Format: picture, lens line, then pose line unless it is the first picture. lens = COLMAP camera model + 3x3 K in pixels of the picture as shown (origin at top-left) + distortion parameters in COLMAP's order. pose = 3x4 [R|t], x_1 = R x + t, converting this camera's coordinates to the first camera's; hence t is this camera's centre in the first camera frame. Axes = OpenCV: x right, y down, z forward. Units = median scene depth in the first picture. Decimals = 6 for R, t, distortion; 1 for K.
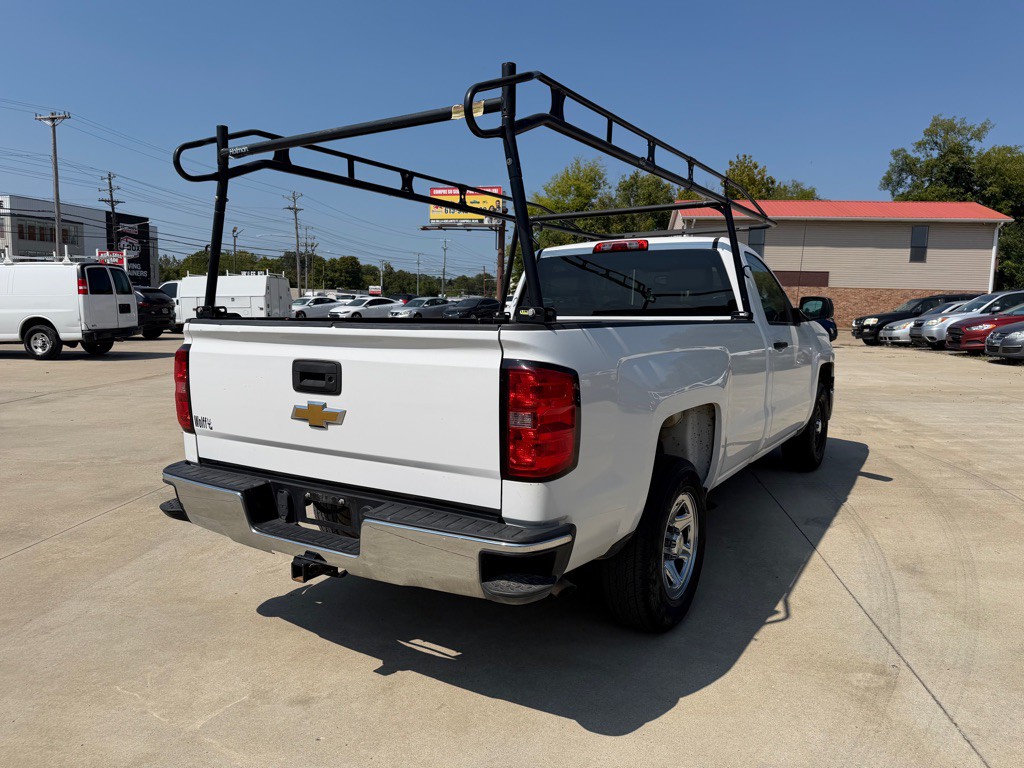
lens RADIAL K [[712.8, 0, 509.8], [0, 712.8, 379.1], [0, 0, 1]] dist [0.061729, -0.092731]
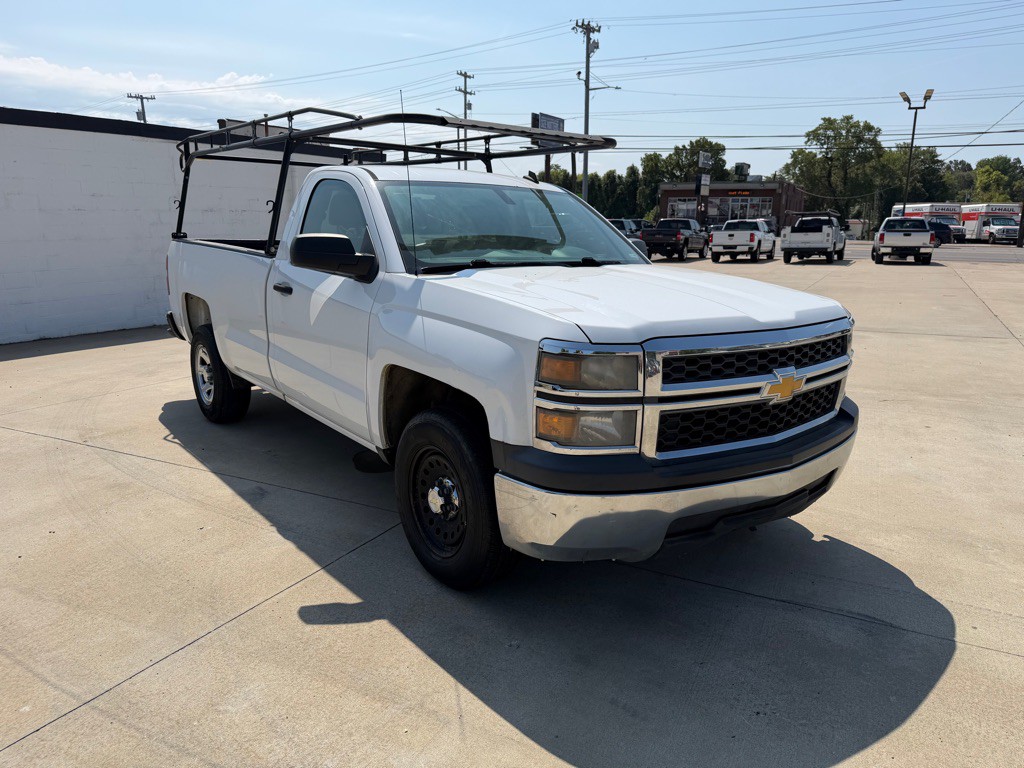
lens RADIAL K [[727.1, 0, 514.1], [0, 727.1, 381.3], [0, 0, 1]] dist [0.030064, -0.046434]
pose [[-0.339805, 0.188558, -0.921400, 0.411426], [-0.116344, 0.963744, 0.240130, -0.067821], [0.933272, 0.188797, -0.305547, 0.570162]]
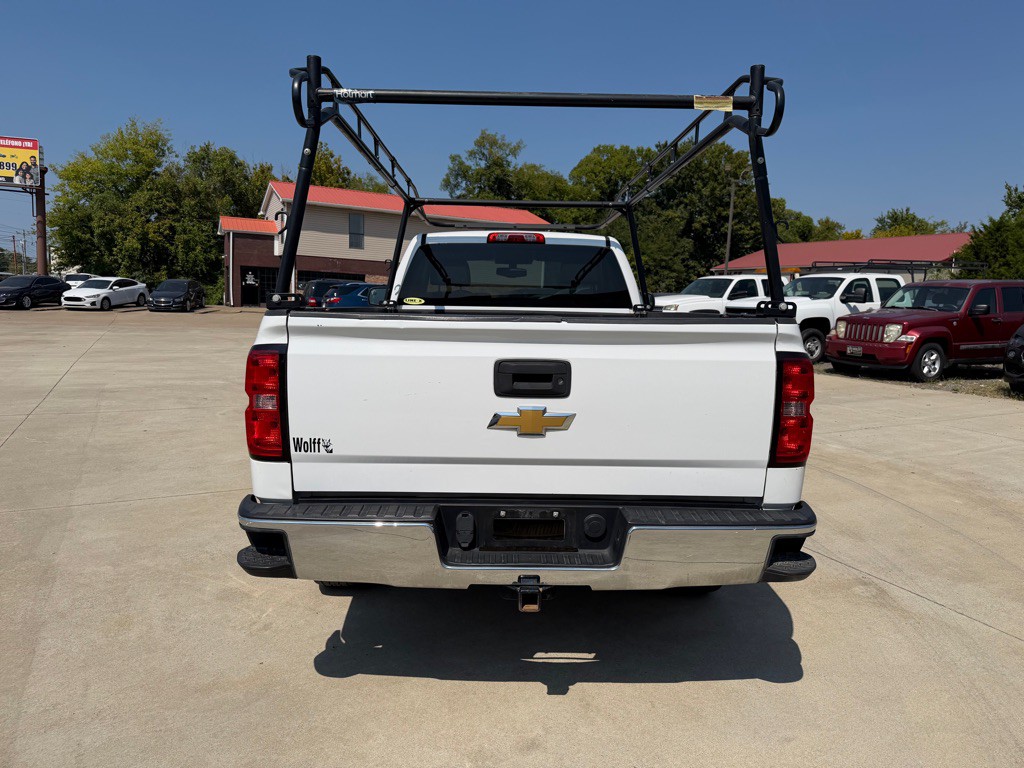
lens RADIAL K [[717.2, 0, 512.0], [0, 717.2, 384.0], [0, 0, 1]] dist [0.038148, -0.049458]
pose [[0.831313, -0.050081, 0.553543, -0.162919], [0.035864, 0.998690, 0.036494, -0.006146], [-0.554646, -0.010486, 0.832021, 0.058597]]
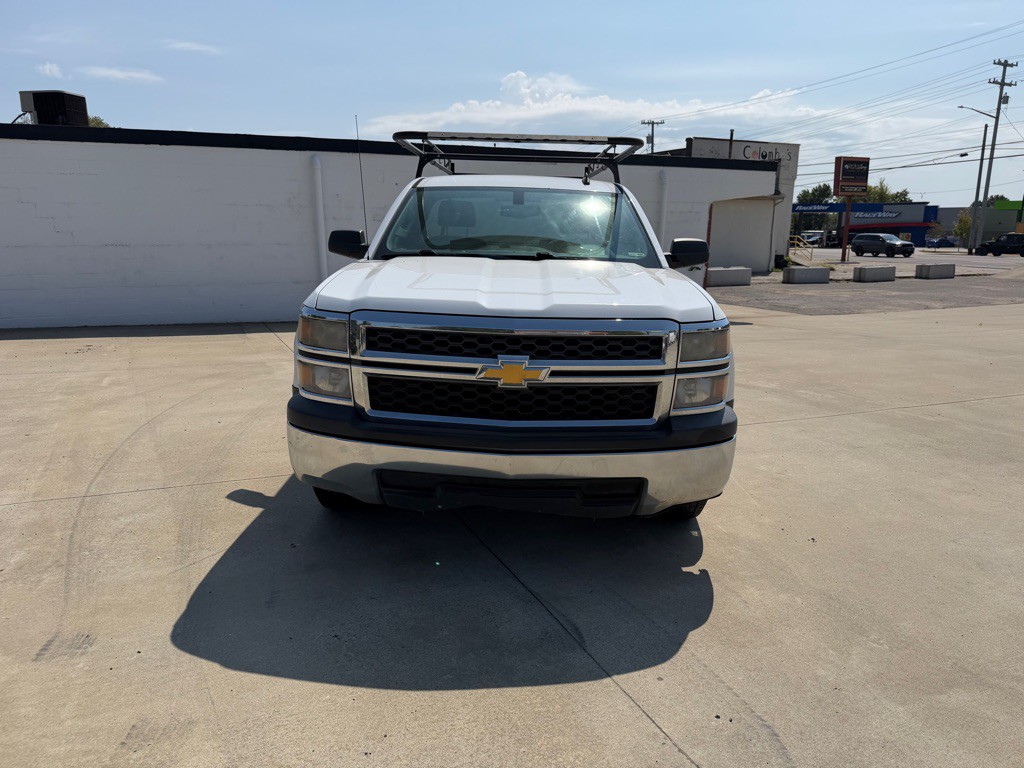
lens RADIAL K [[727.1, 0, 514.1], [0, 727.1, 381.3], [0, 0, 1]] dist [0.030064, -0.046434]
pose [[-0.848720, 0.087425, -0.521566, 0.298034], [-0.079248, 0.954080, 0.288880, -0.085564], [0.522871, 0.286511, -0.802819, 0.761260]]
